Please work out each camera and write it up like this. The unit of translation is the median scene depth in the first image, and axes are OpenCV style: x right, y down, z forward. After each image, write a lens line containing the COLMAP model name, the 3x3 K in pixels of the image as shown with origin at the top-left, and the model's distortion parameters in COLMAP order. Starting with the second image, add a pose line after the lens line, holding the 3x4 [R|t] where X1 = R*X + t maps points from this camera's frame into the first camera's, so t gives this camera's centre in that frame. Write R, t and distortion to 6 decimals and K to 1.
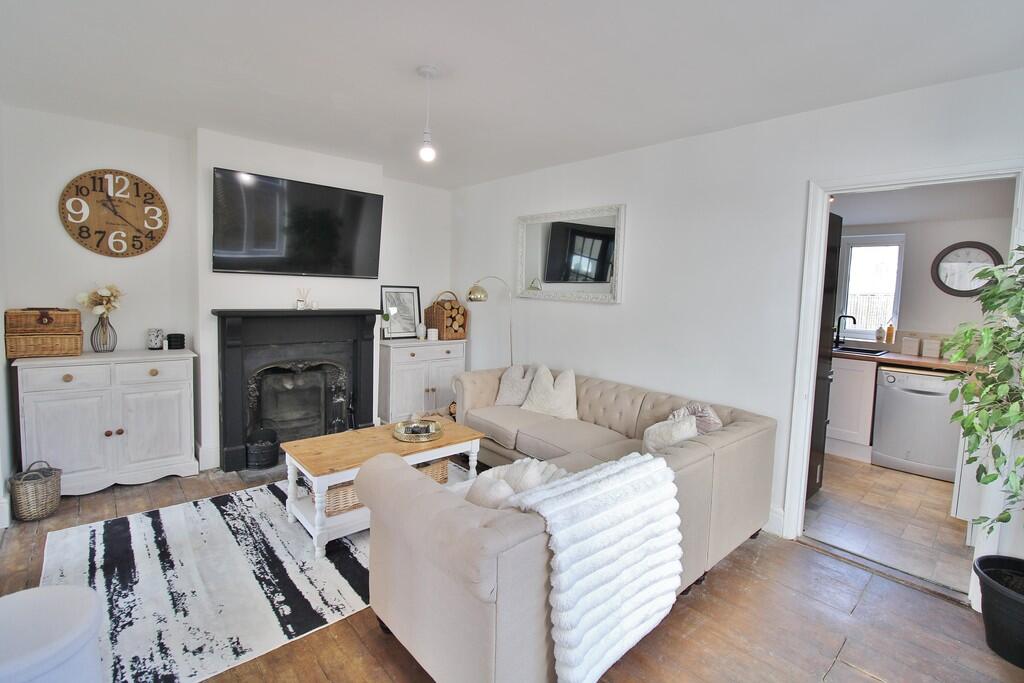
lens RADIAL K [[475.0, 0, 517.0], [0, 475.0, 338.8], [0, 0, 1]] dist [0.000324, -0.000504]
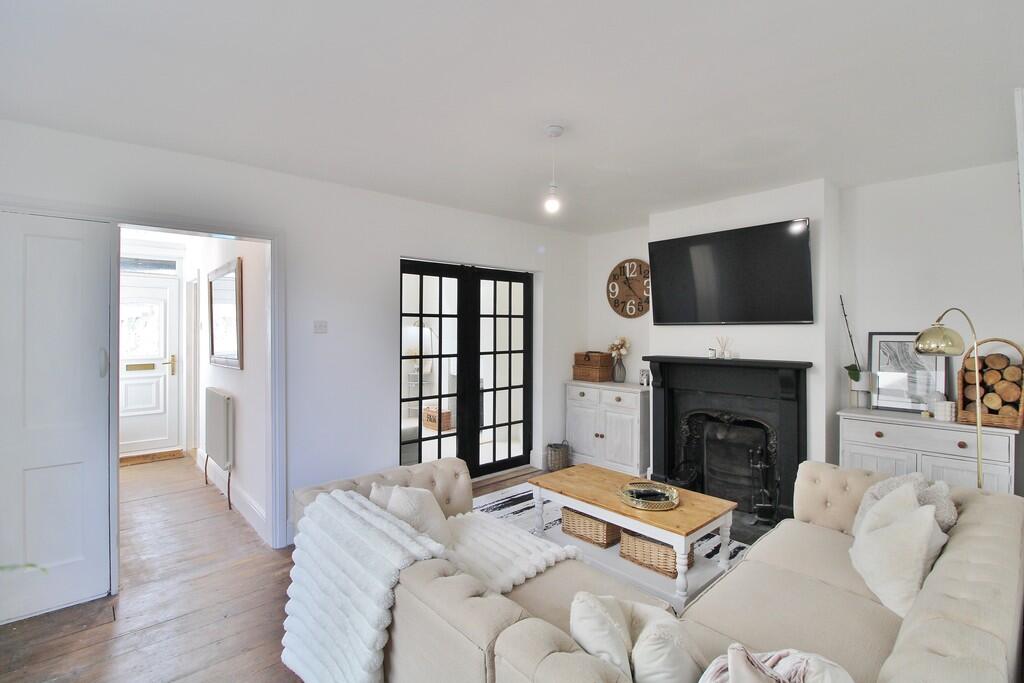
lens RADIAL K [[475.0, 0, 517.4], [0, 475.0, 336.8], [0, 0, 1]] dist [0.000324, -0.000504]
pose [[0.020282, -0.023309, -0.999523, 0.596773], [-0.108479, 0.993775, -0.025376, -0.041562], [0.993892, 0.108942, 0.017627, 0.642061]]
